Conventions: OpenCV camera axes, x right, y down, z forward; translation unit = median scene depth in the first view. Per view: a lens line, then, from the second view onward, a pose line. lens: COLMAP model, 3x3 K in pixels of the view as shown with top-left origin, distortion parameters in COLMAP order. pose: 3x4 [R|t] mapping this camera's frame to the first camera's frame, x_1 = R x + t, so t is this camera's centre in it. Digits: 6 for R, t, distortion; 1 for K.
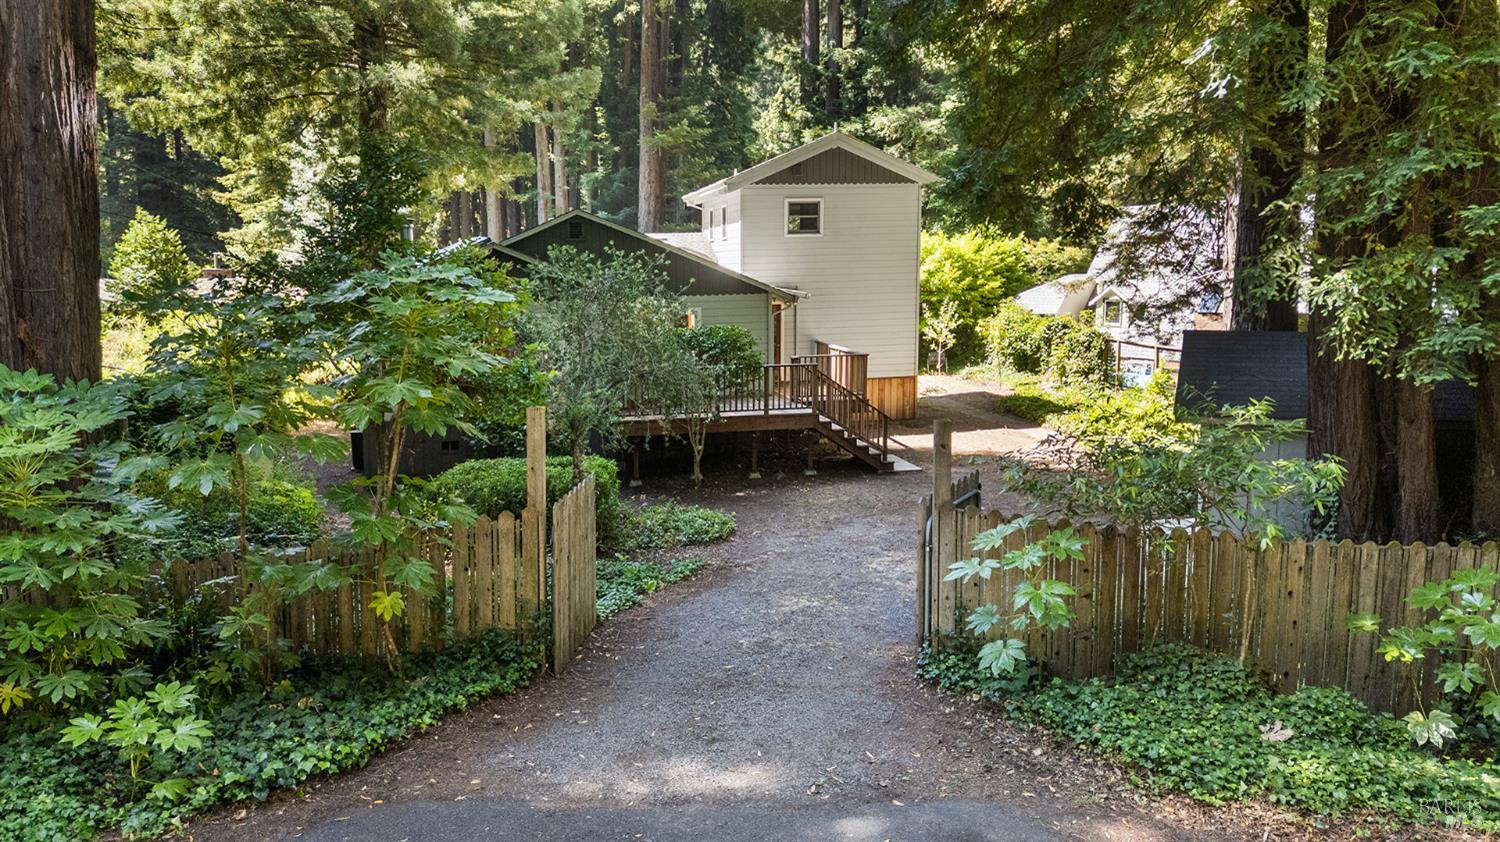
lens RADIAL K [[1113.3, 0, 738.4], [0, 1113.3, 387.7], [0, 0, 1]] dist [0.111957, -0.126464]
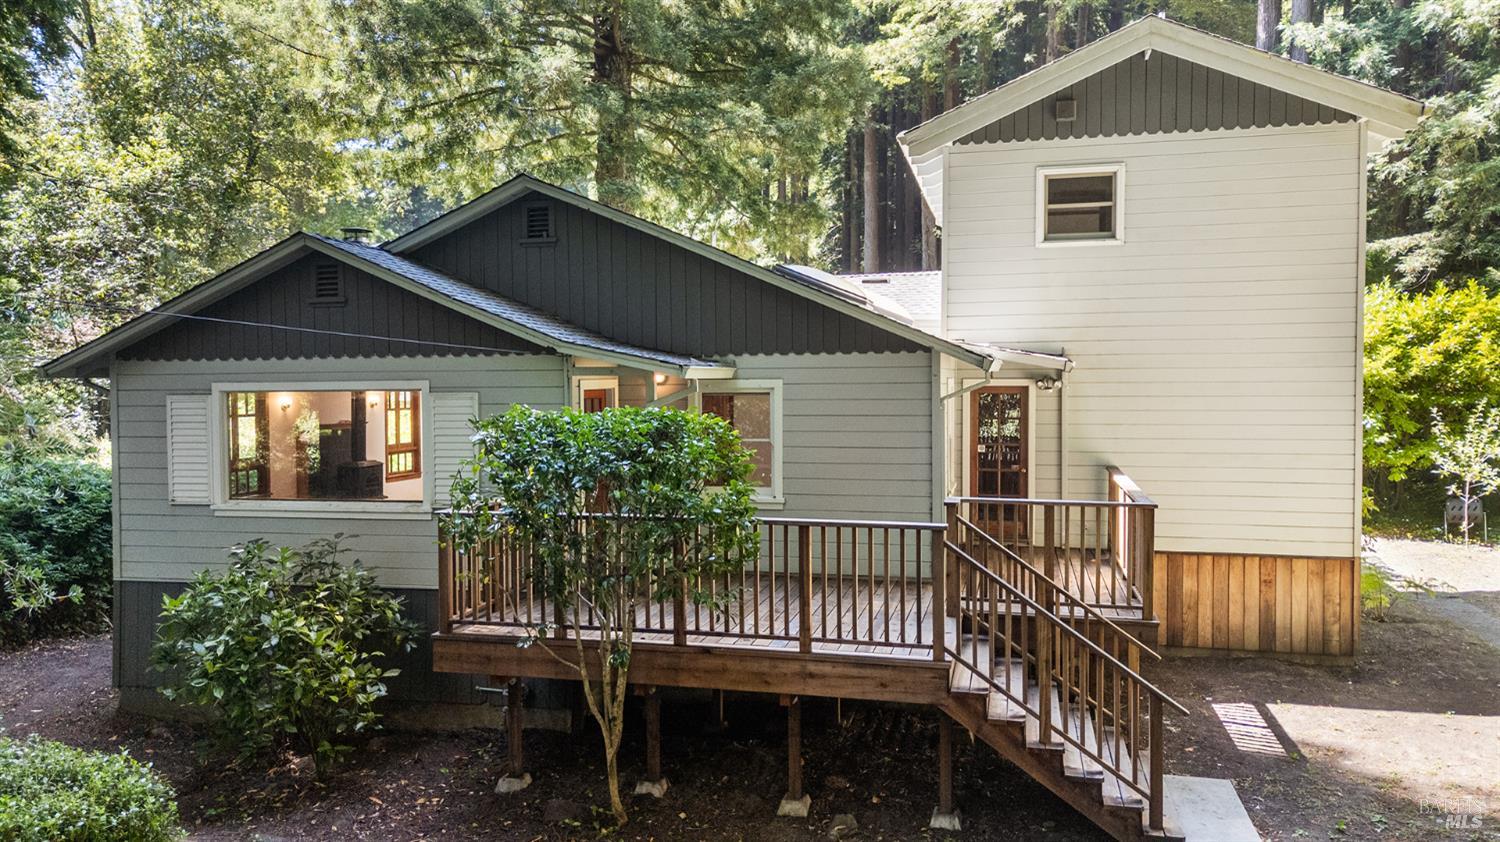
lens RADIAL K [[1113.3, 0, 738.4], [0, 1113.3, 387.7], [0, 0, 1]] dist [0.111957, -0.126464]
pose [[0.908084, 0.021230, -0.418250, 0.127606], [-0.062315, 0.994446, -0.084819, -0.024787], [0.414126, 0.103086, 0.904363, 0.501467]]
